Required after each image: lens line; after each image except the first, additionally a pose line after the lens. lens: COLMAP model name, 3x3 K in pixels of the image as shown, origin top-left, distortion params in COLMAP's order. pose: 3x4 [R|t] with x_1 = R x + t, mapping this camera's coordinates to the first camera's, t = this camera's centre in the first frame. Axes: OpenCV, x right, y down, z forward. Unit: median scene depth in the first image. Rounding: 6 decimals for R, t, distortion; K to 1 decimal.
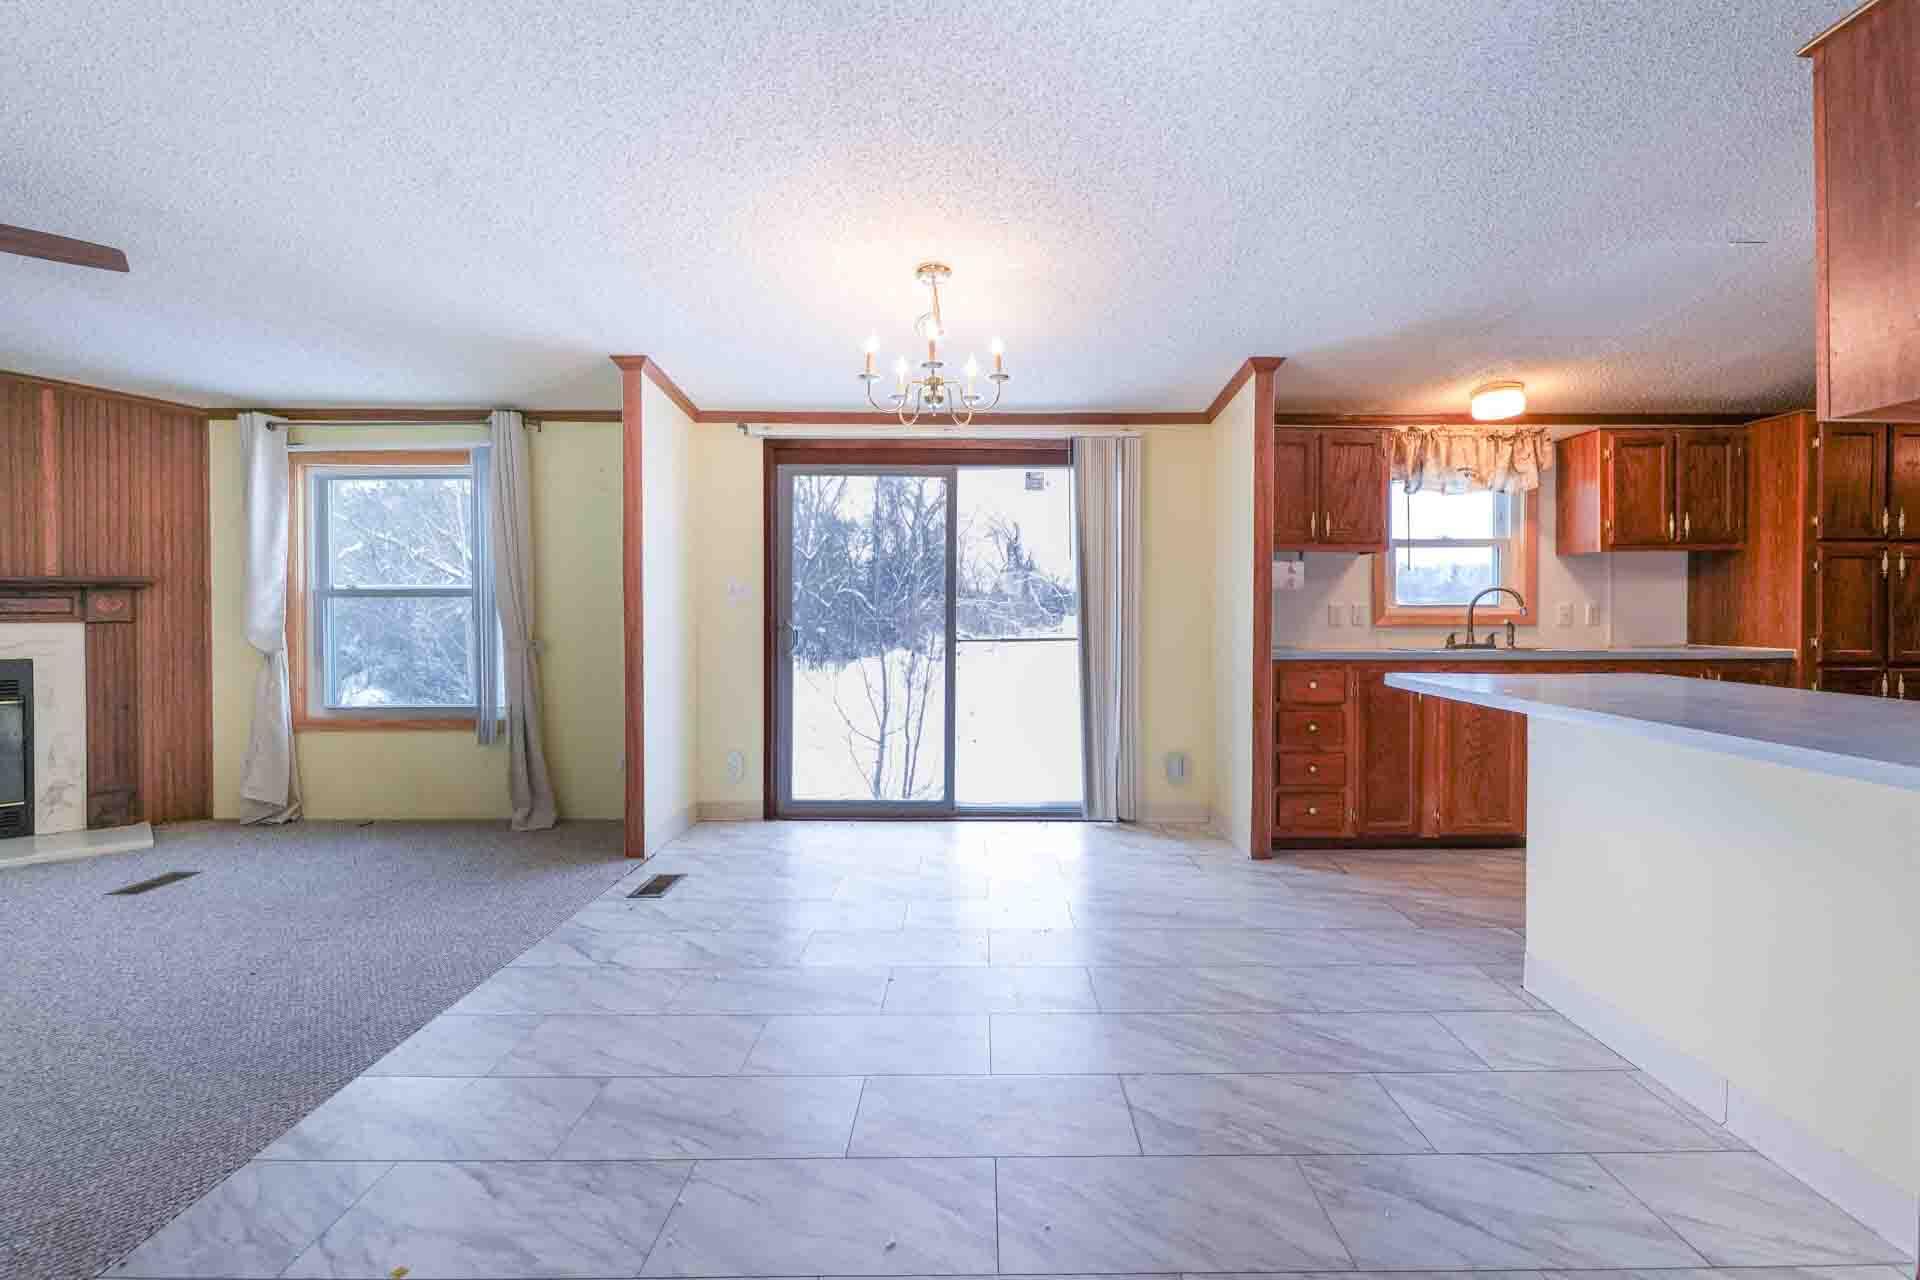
lens RADIAL K [[858.7, 0, 987.6], [0, 858.7, 617.4], [0, 0, 1]] dist [-0.000368, -0.000166]
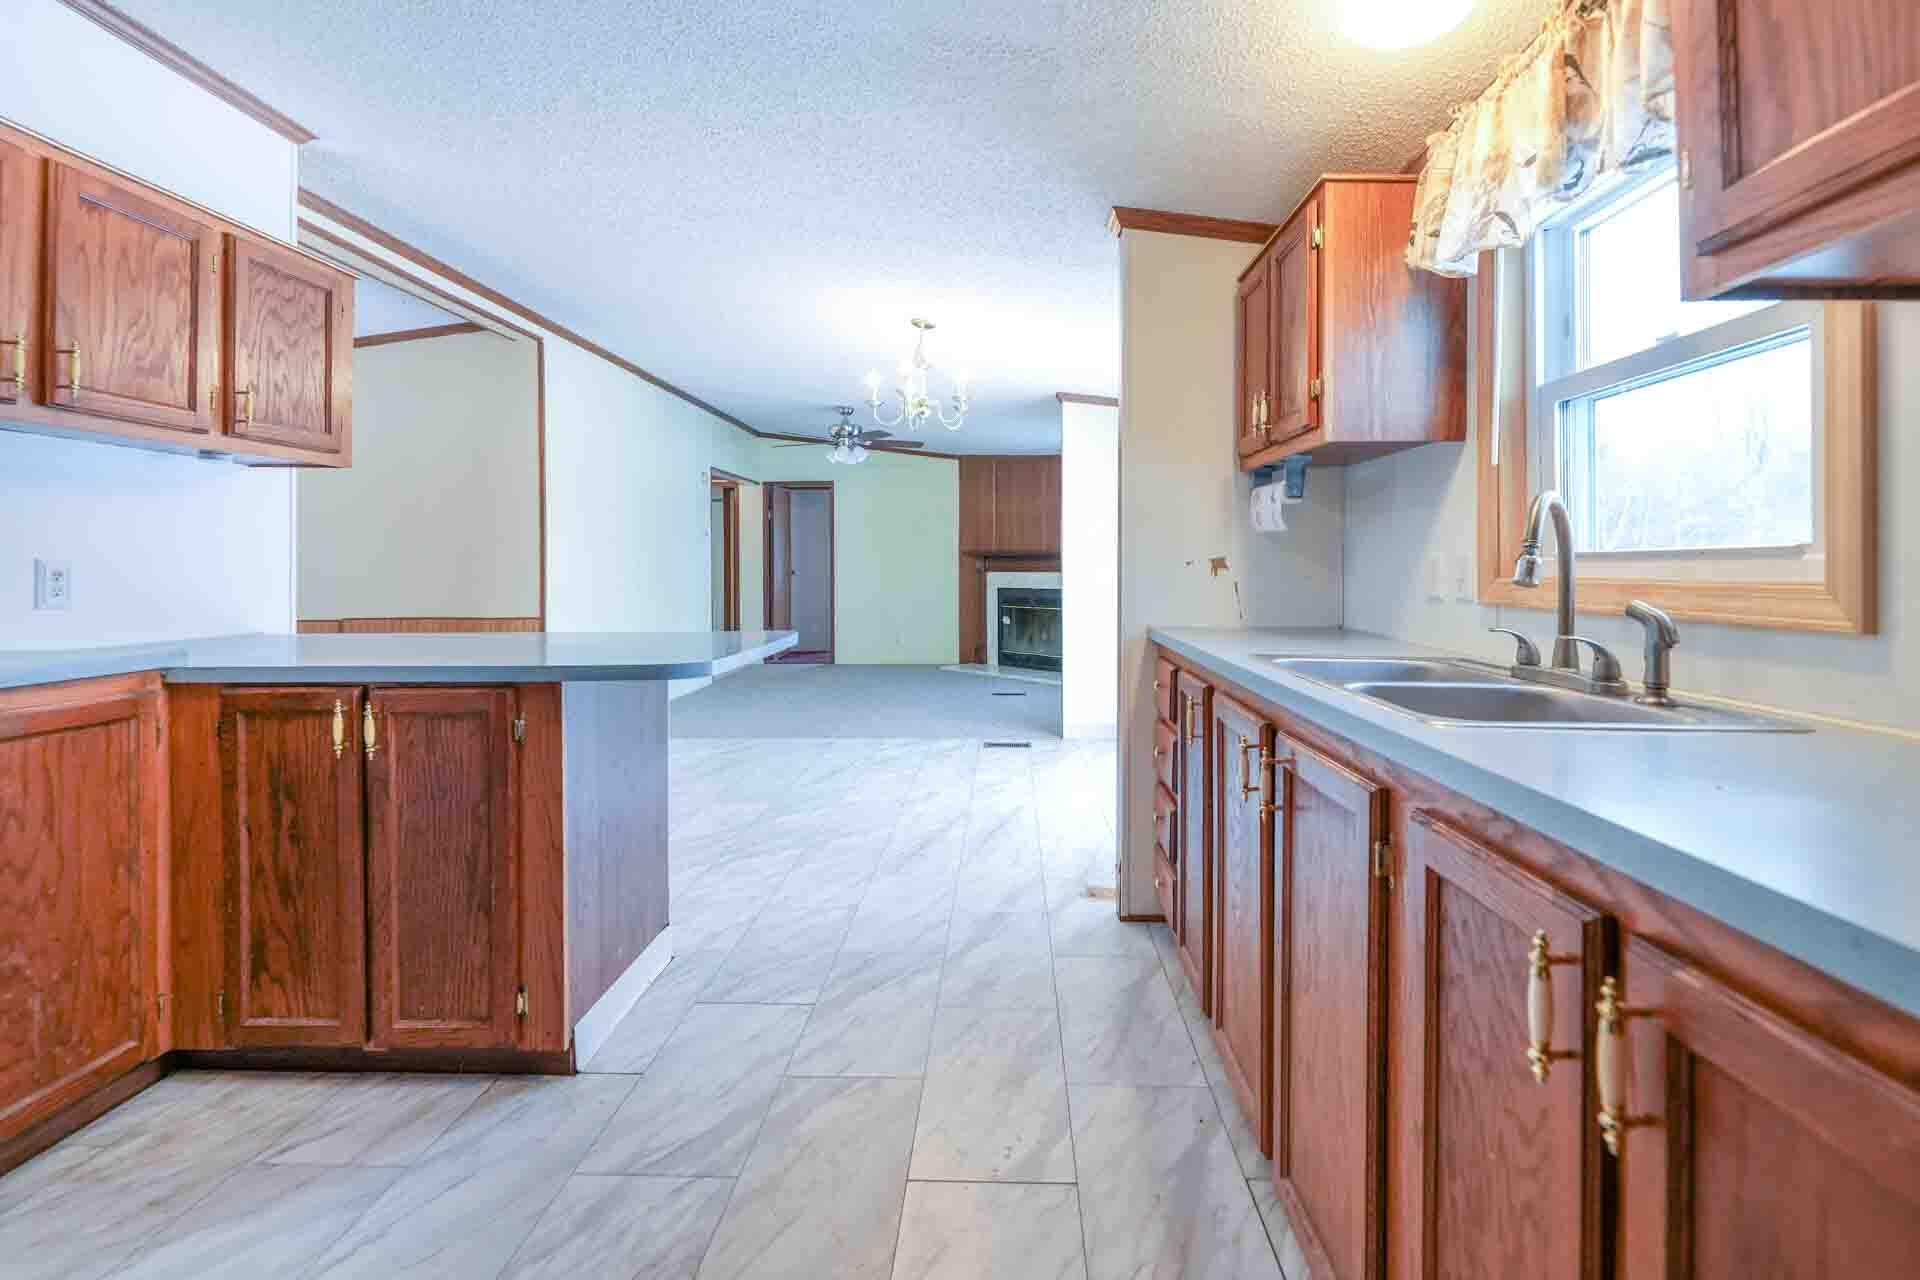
lens RADIAL K [[859.3, 0, 984.7], [0, 859.3, 567.1], [0, 0, 1]] dist [0.000541, -0.000023]
pose [[-0.041567, 0.000839, -0.999135, 0.945647], [-0.013234, 0.999911, 0.001390, -0.005964], [0.999048, 0.013281, -0.041552, 0.834760]]
